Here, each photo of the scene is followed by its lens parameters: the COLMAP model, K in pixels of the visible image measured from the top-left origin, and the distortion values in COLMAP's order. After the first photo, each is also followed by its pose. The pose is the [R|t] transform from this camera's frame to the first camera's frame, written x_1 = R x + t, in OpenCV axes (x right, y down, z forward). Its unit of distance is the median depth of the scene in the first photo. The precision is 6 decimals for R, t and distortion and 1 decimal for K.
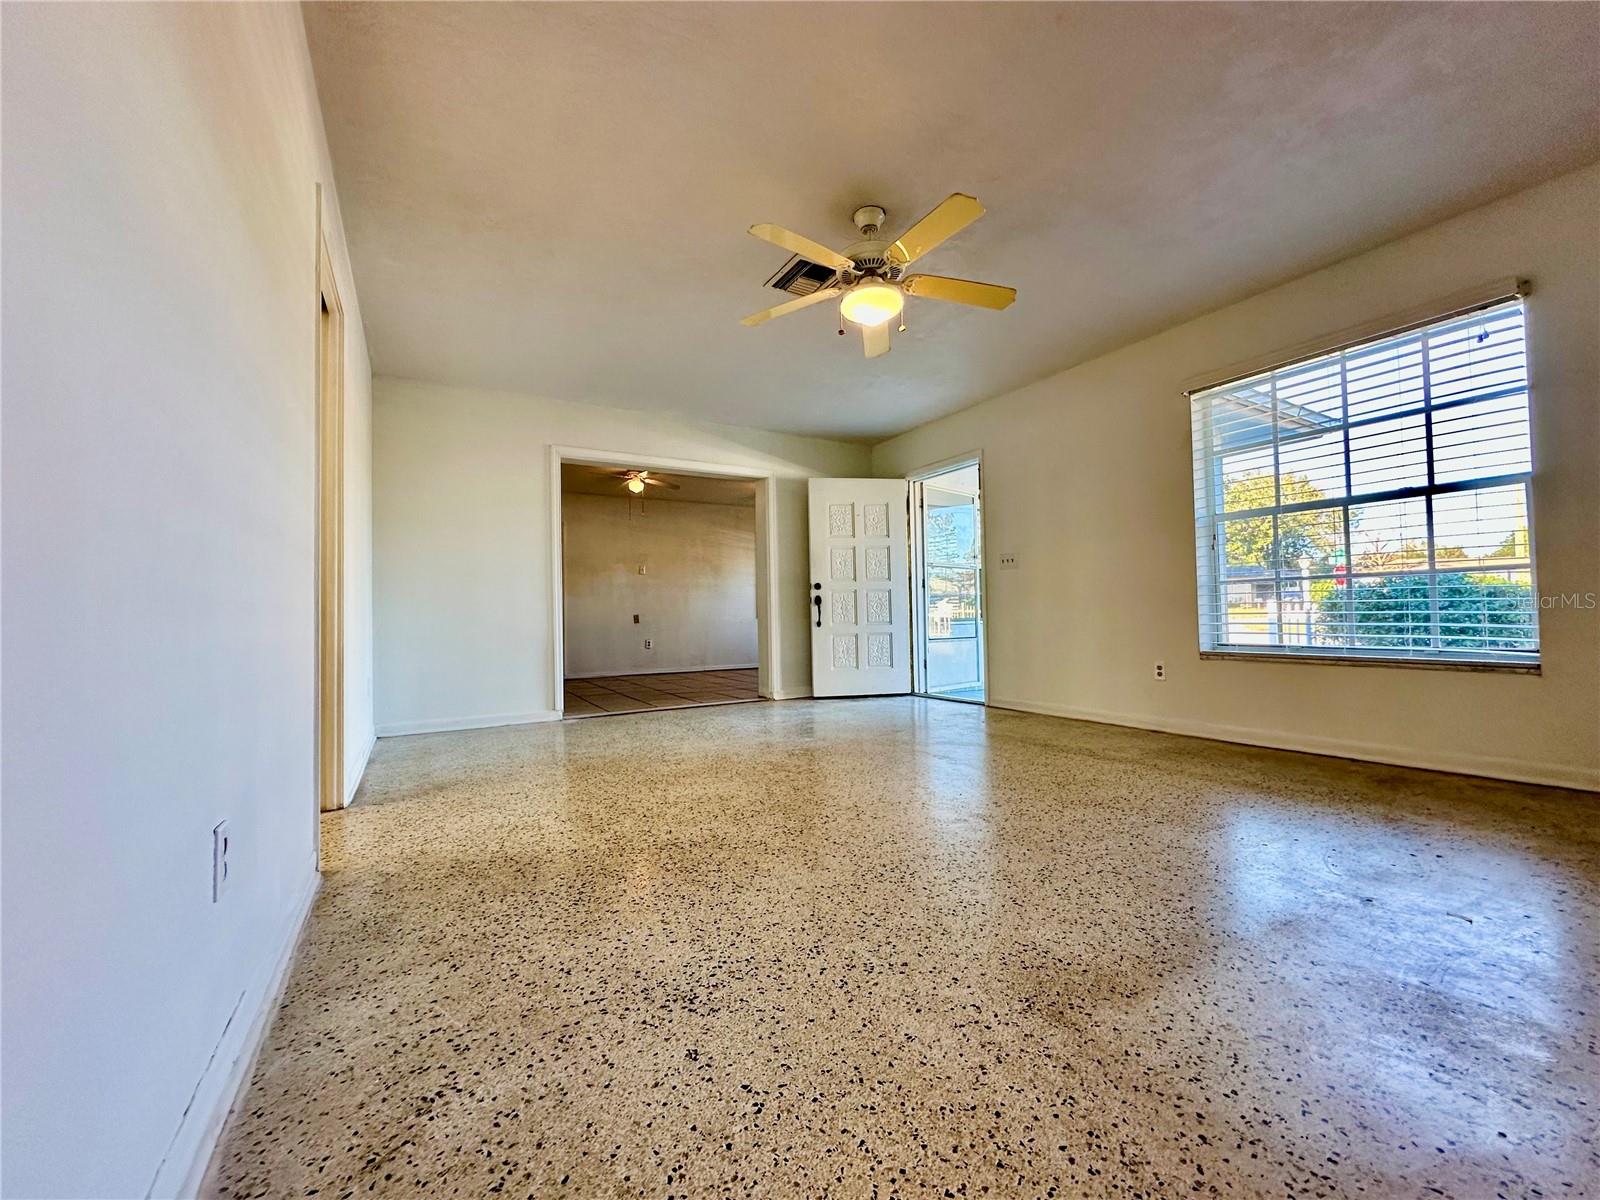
lens RADIAL K [[639.4, 0, 800.0], [0, 639.4, 600.0], [0, 0, 1]] dist [-0.002999, 0.000162]
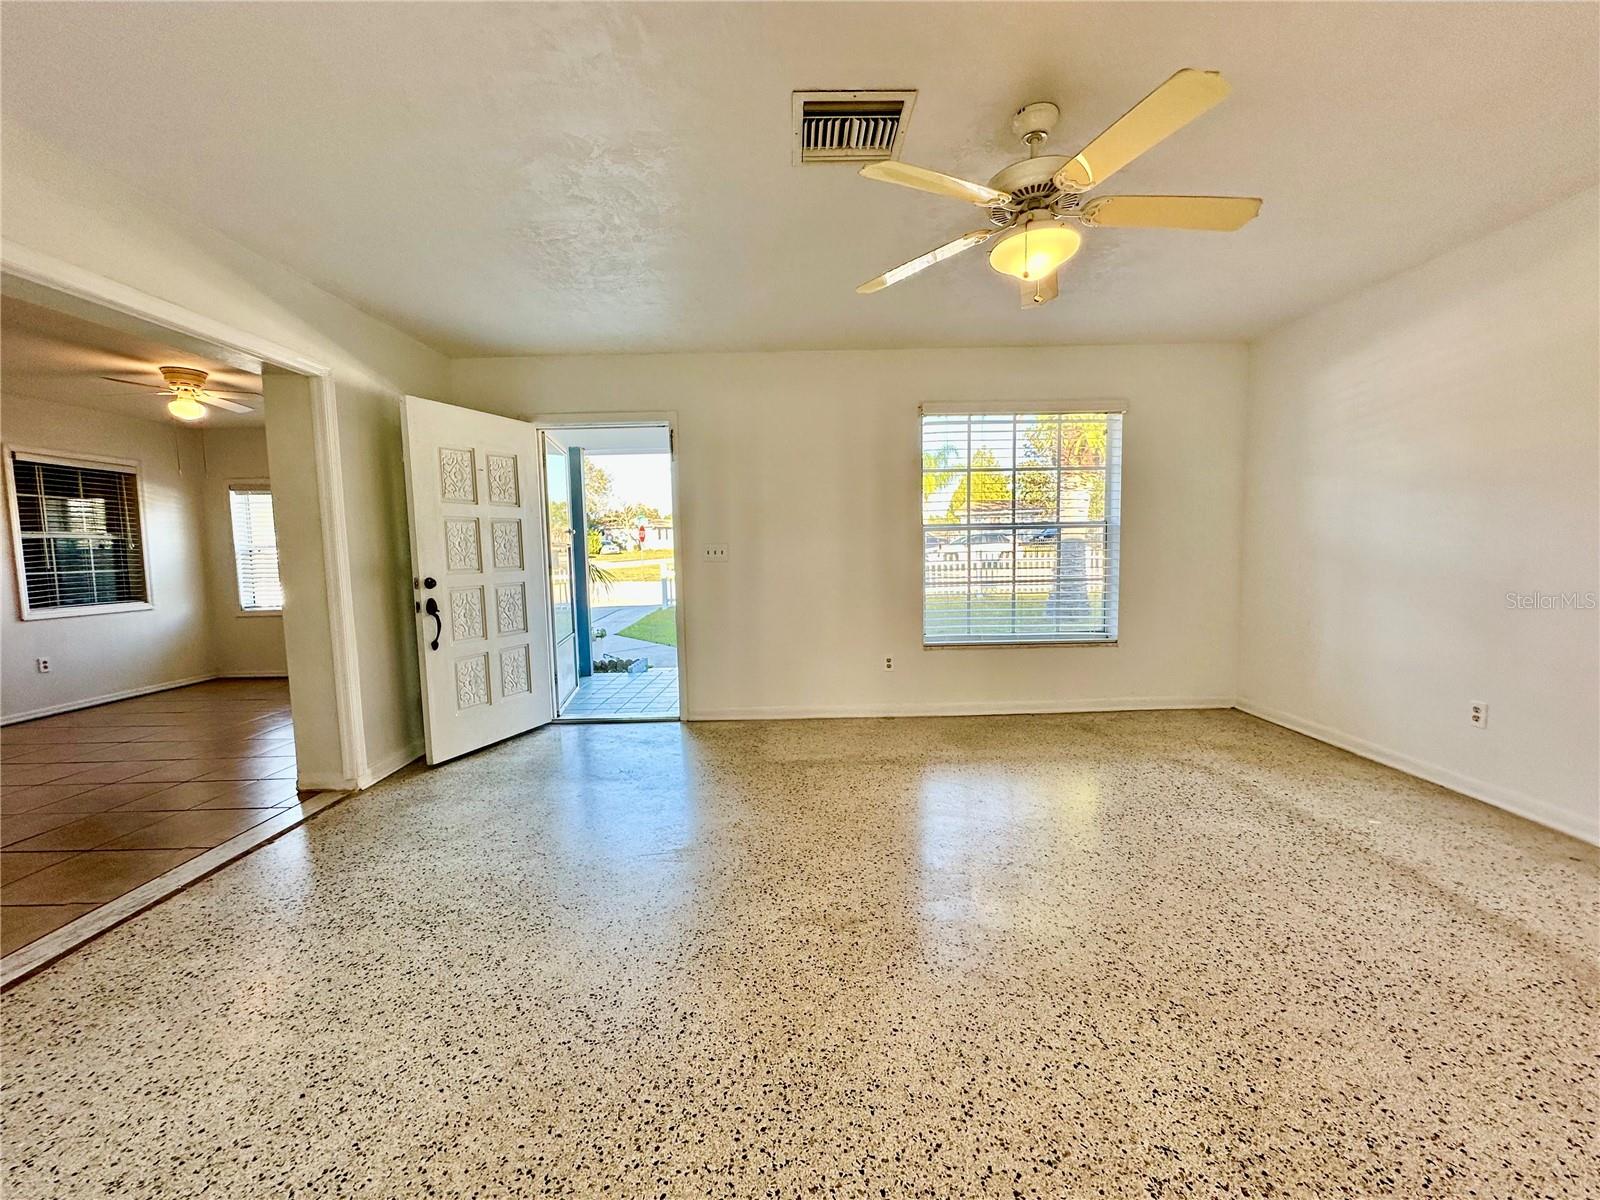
lens RADIAL K [[638.9, 0, 798.8], [0, 638.9, 602.1], [0, 0, 1]] dist [-0.004167, 0.000946]
pose [[0.505605, -0.067513, 0.860120, -0.389668], [-0.011444, 0.996321, 0.084932, -0.072929], [-0.862689, -0.052785, 0.502972, 0.495274]]
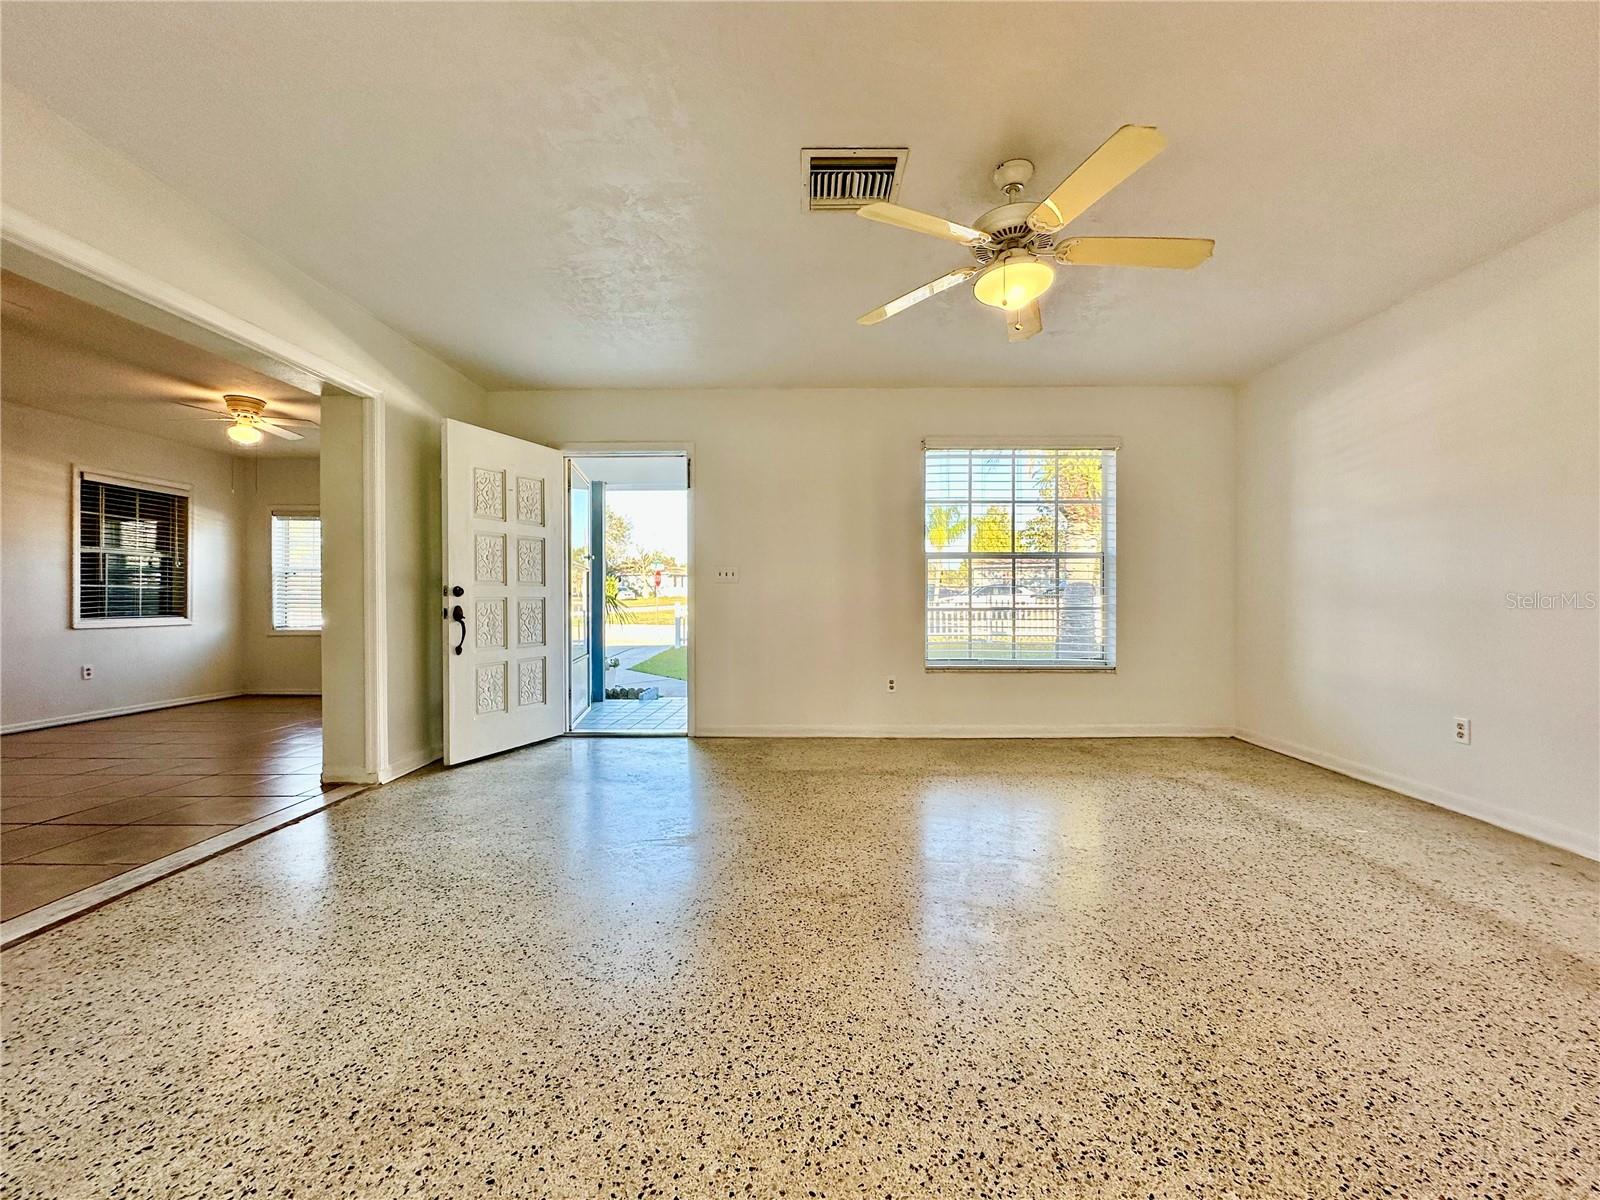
lens RADIAL K [[638.9, 0, 798.8], [0, 638.9, 602.1], [0, 0, 1]] dist [-0.004167, 0.000946]
pose [[0.524099, 0.011971, 0.851573, -0.418699], [-0.031060, 0.999505, 0.005065, -0.030737], [-0.851091, -0.029104, 0.524211, 0.465298]]
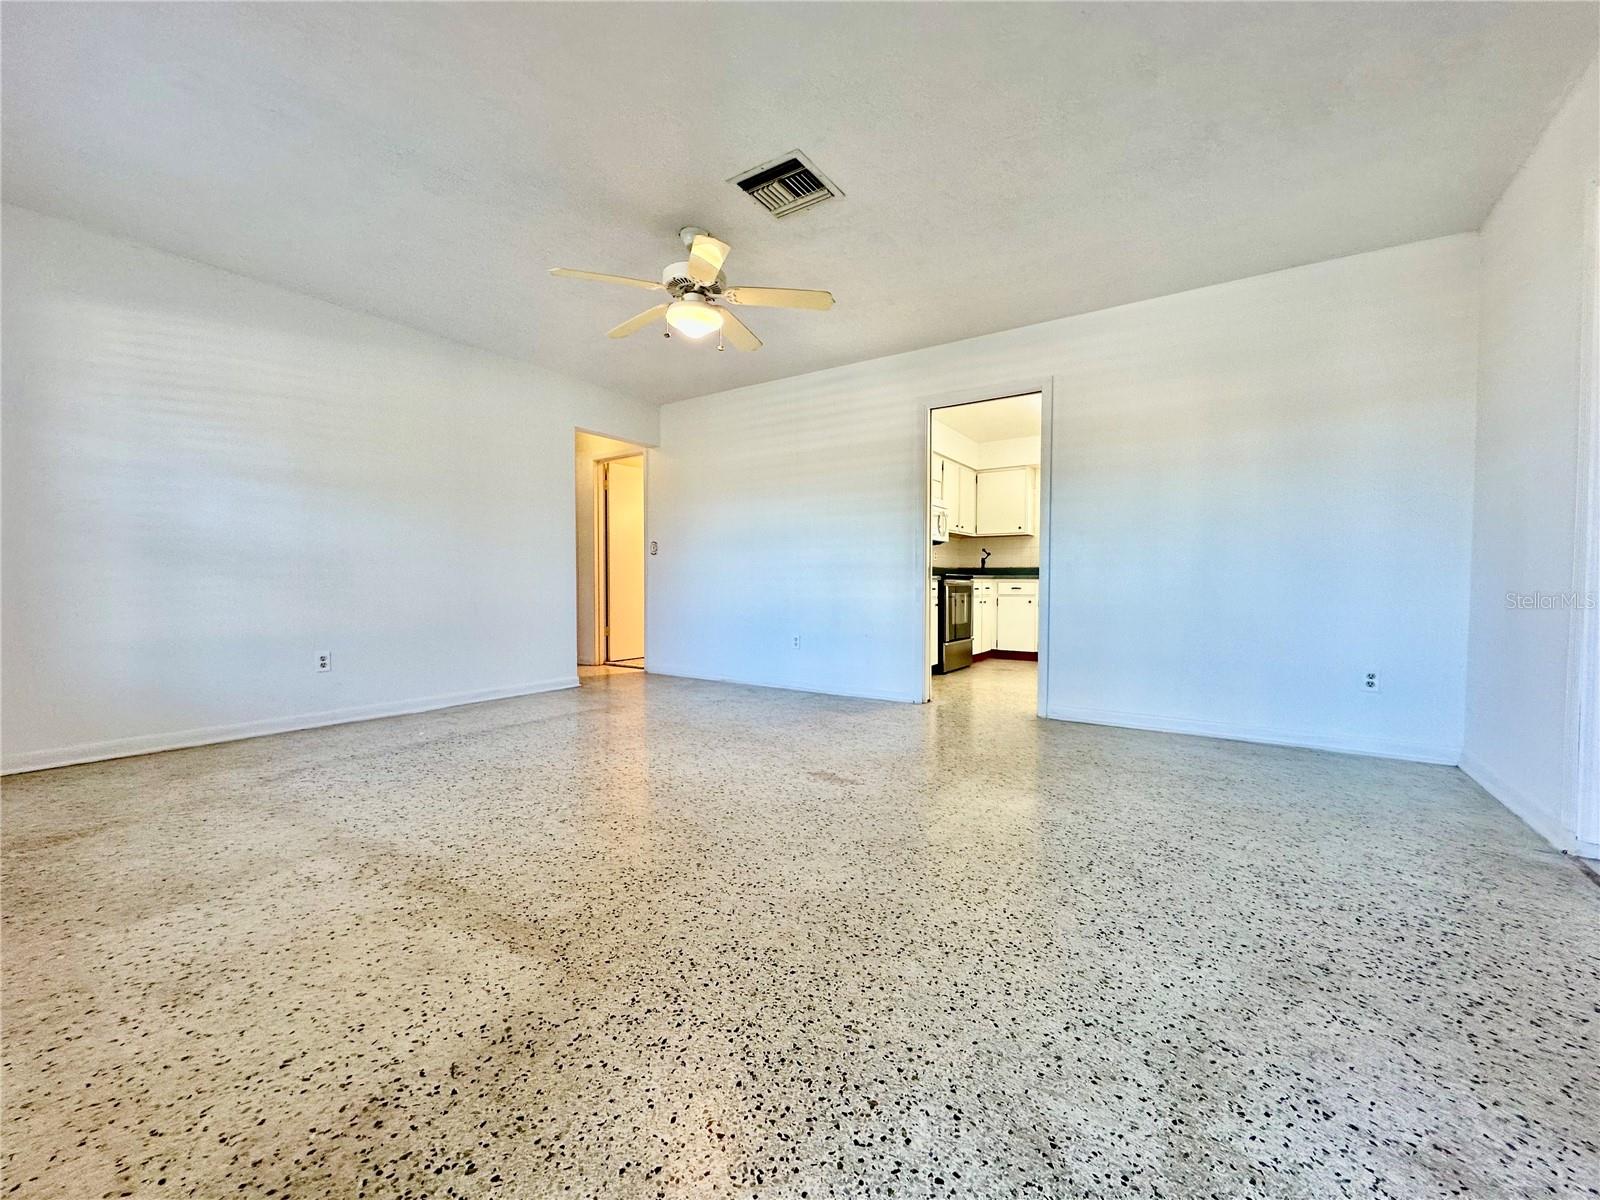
lens RADIAL K [[638.9, 0, 798.8], [0, 638.9, 602.1], [0, 0, 1]] dist [-0.004167, 0.000946]
pose [[-0.905832, 0.030436, -0.422542, 0.249887], [0.026551, 0.999534, 0.015078, 0.007073], [0.422804, 0.002439, -0.906218, 1.209199]]
